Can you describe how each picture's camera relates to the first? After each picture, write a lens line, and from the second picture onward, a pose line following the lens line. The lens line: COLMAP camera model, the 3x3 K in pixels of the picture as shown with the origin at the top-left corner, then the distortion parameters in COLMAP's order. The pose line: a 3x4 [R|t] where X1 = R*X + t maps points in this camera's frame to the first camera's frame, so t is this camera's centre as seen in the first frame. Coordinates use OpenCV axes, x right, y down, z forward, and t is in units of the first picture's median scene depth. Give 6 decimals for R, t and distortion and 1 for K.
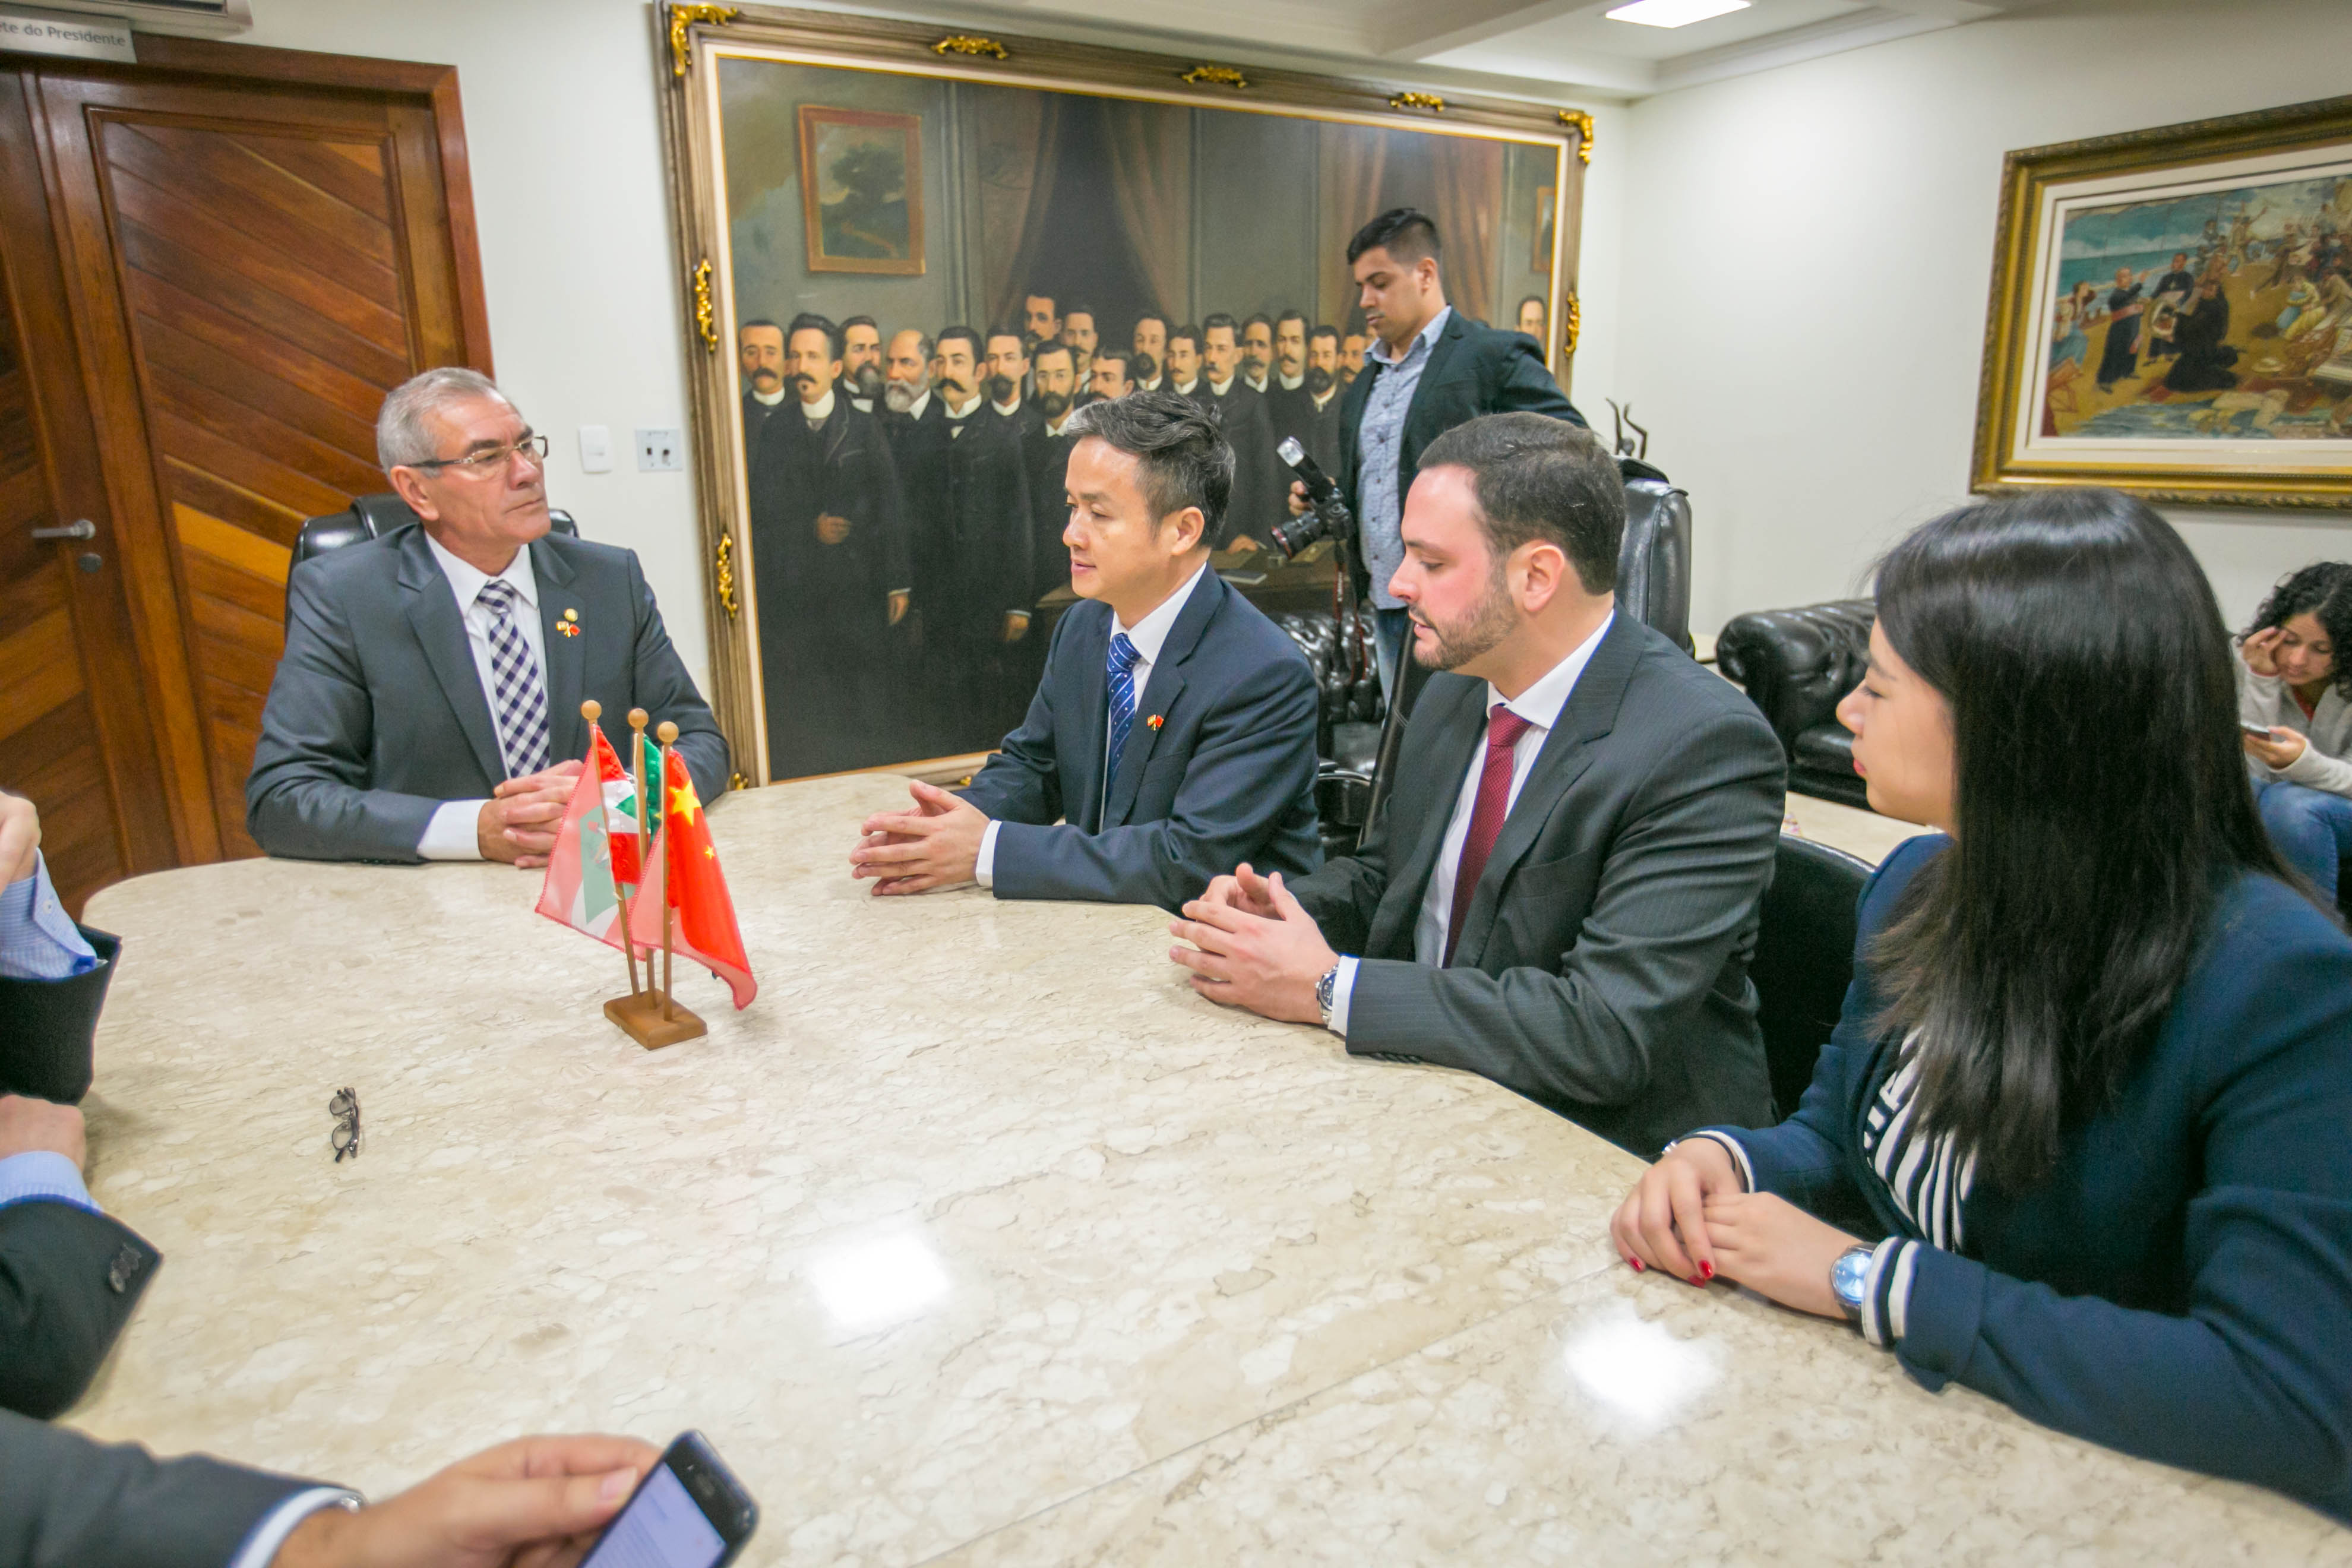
lens RADIAL K [[1497.4, 0, 1162.6], [0, 1497.4, 780.6], [0, 0, 1]] dist [-0.033770, 0.037494]
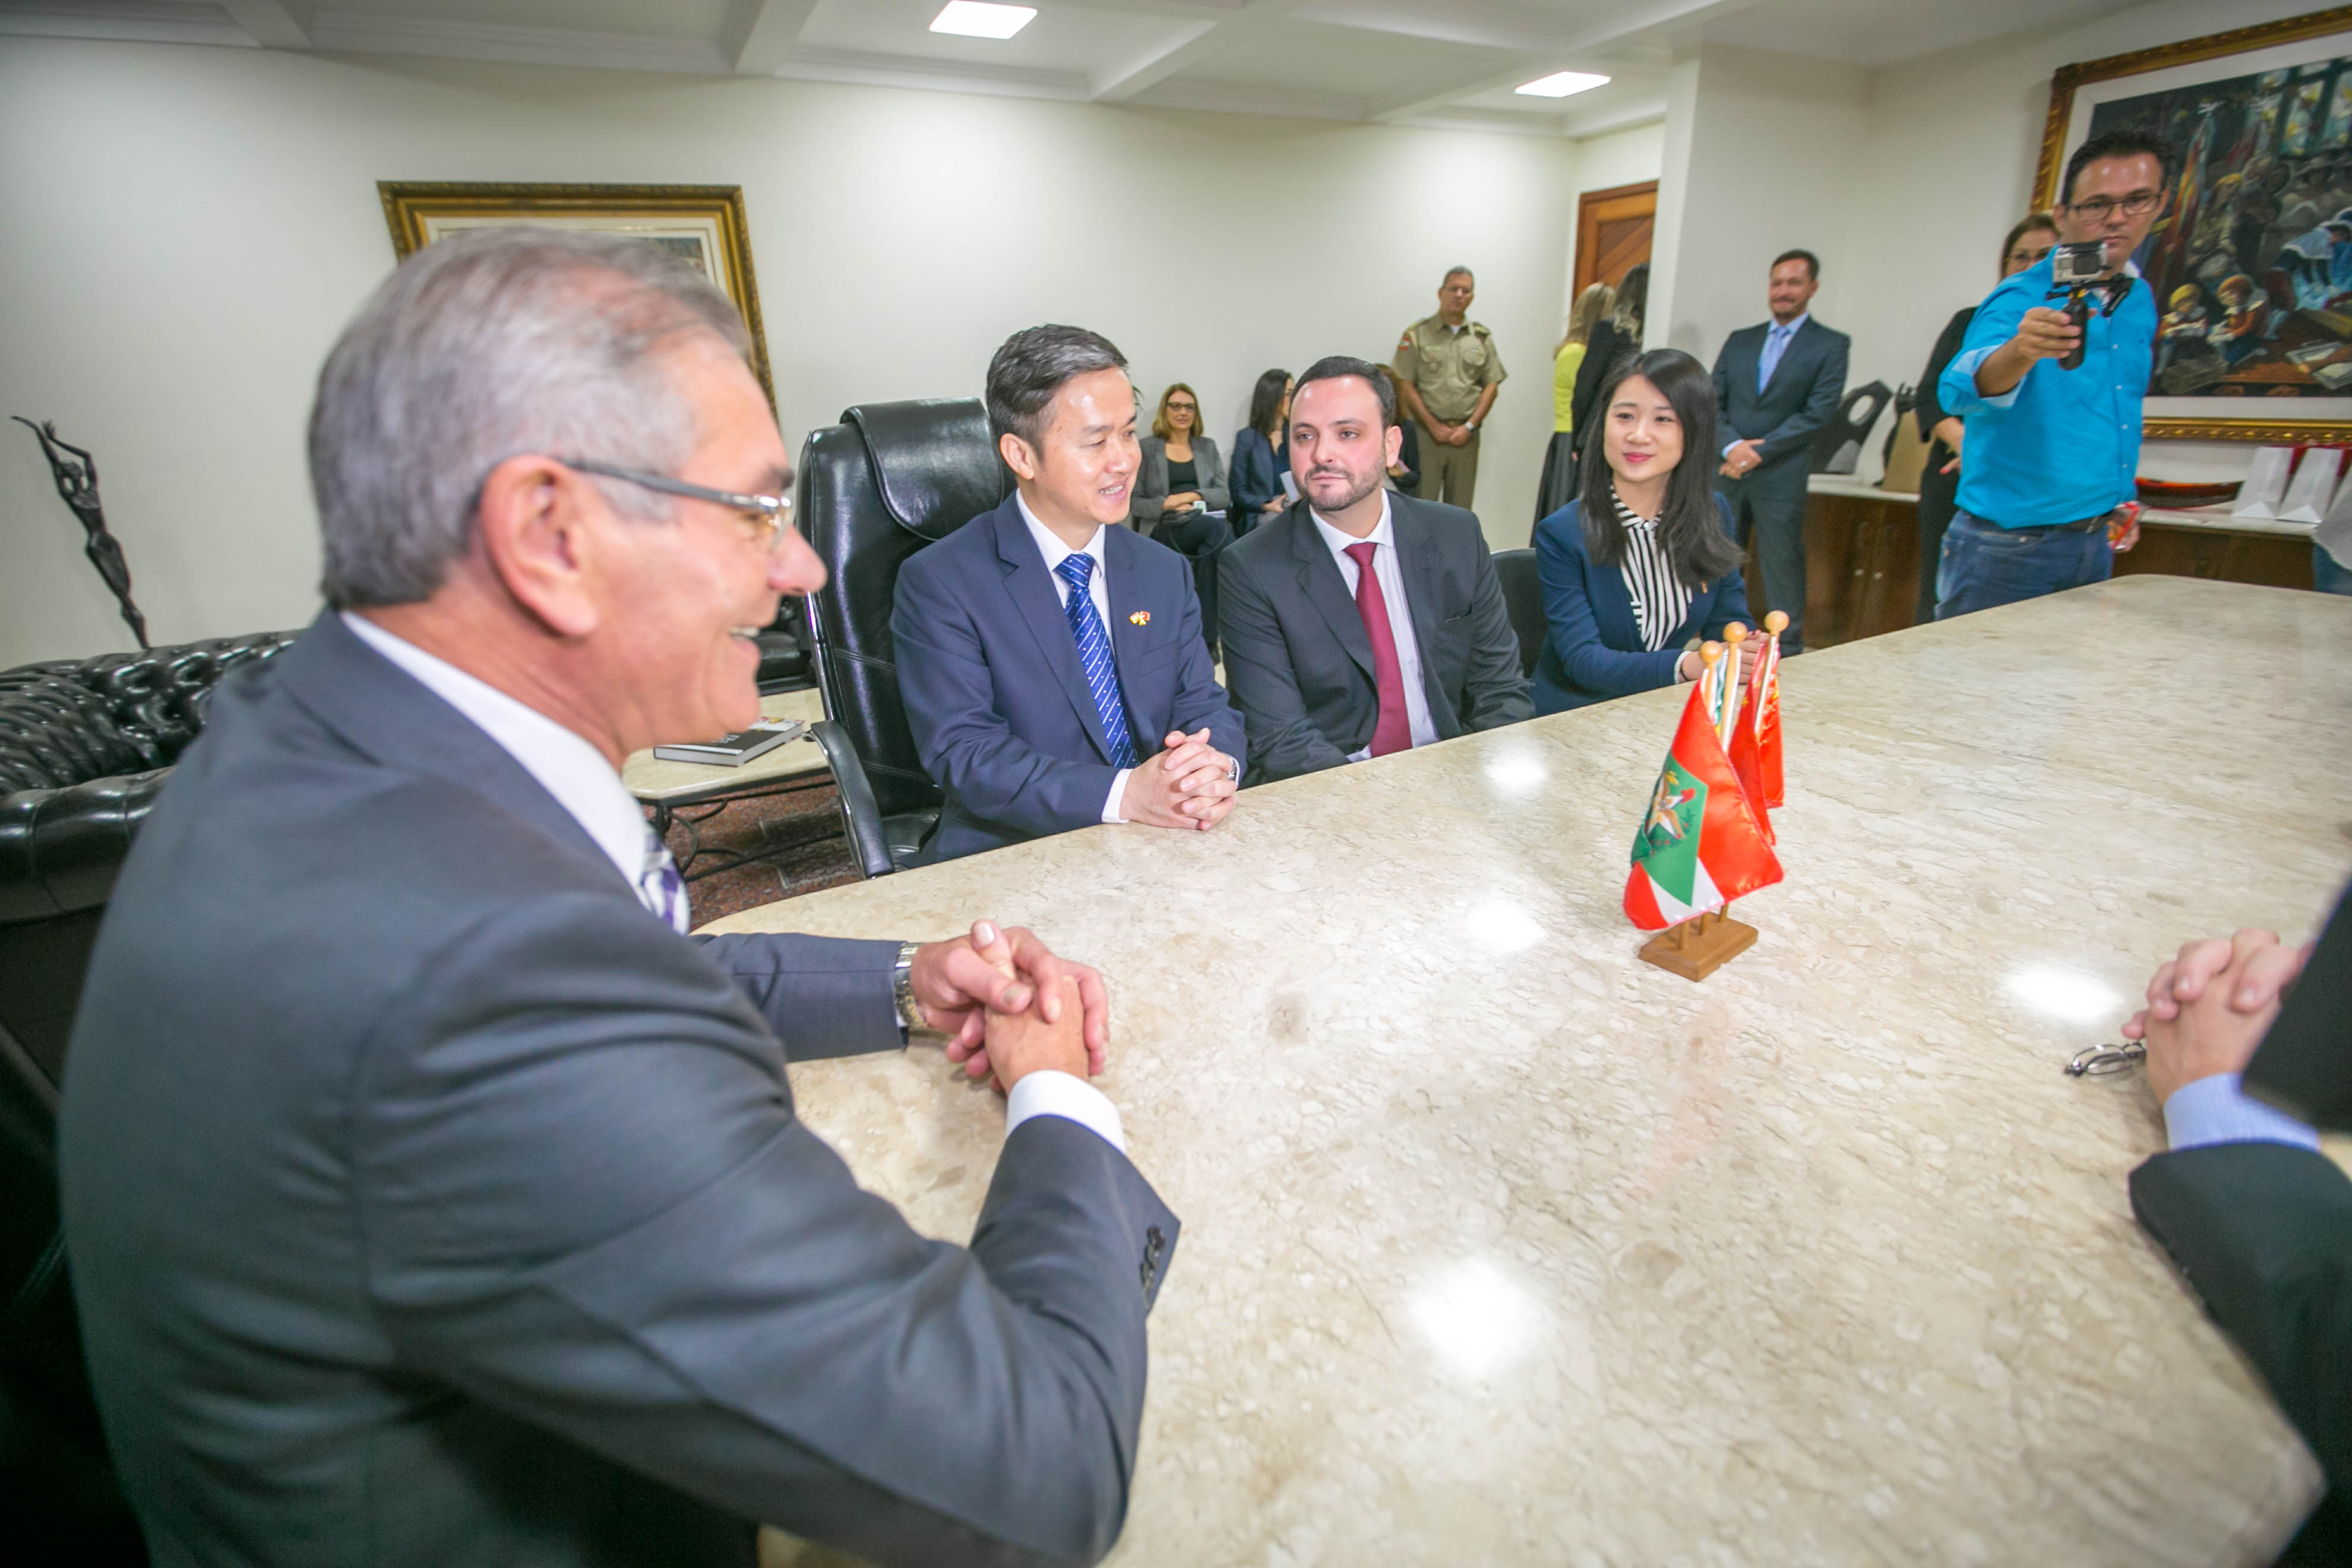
lens RADIAL K [[1066.1, 0, 1167.1], [0, 1066.1, 778.8], [0, 0, 1]] dist [-0.032920, 0.006711]
pose [[0.067895, -0.356012, 0.932012, -0.321175], [0.287151, 0.901612, 0.323481, -0.087663], [-0.955476, 0.245666, 0.163444, 0.392810]]
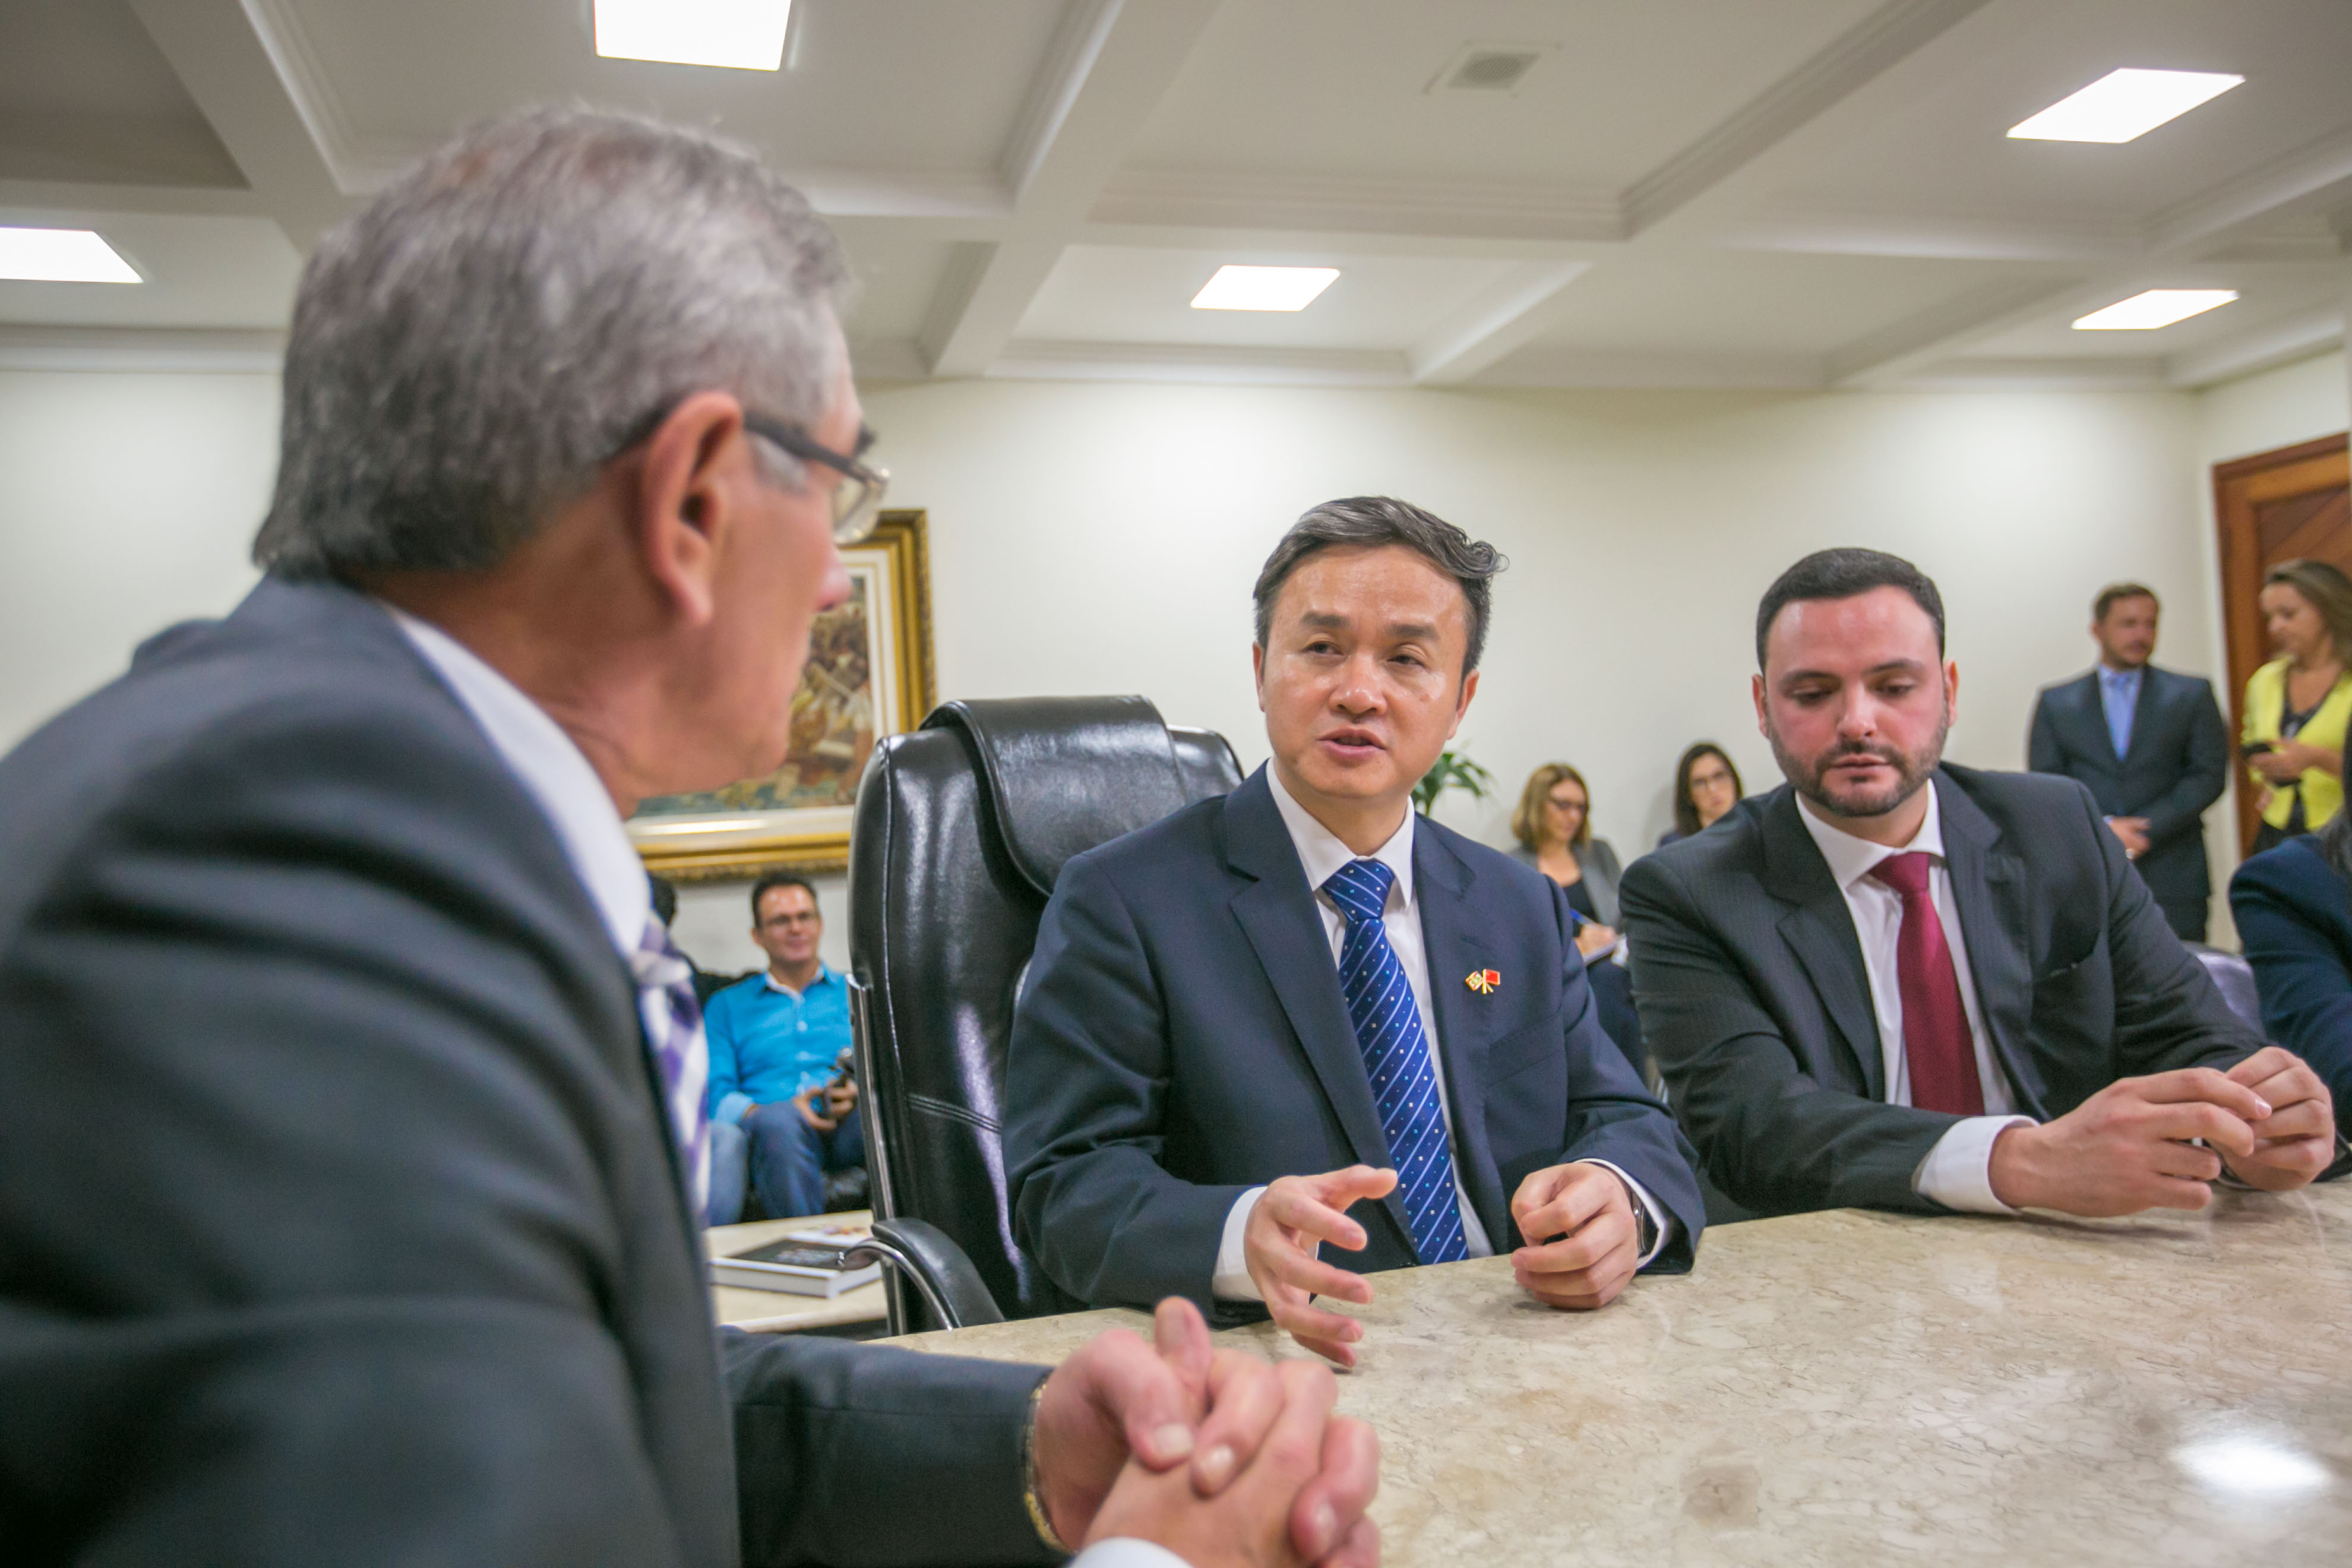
lens RADIAL K [[1772.1, 0, 1194.7], [0, 1772.1, 782.3], [0, 0, 1]] dist [0.044354, 0.024406]
pose [[0.258671, 0.015973, 0.965834, -0.347467], [0.297343, 0.949998, -0.095345, -0.042155], [-0.919063, 0.311847, 0.240987, 0.397431]]
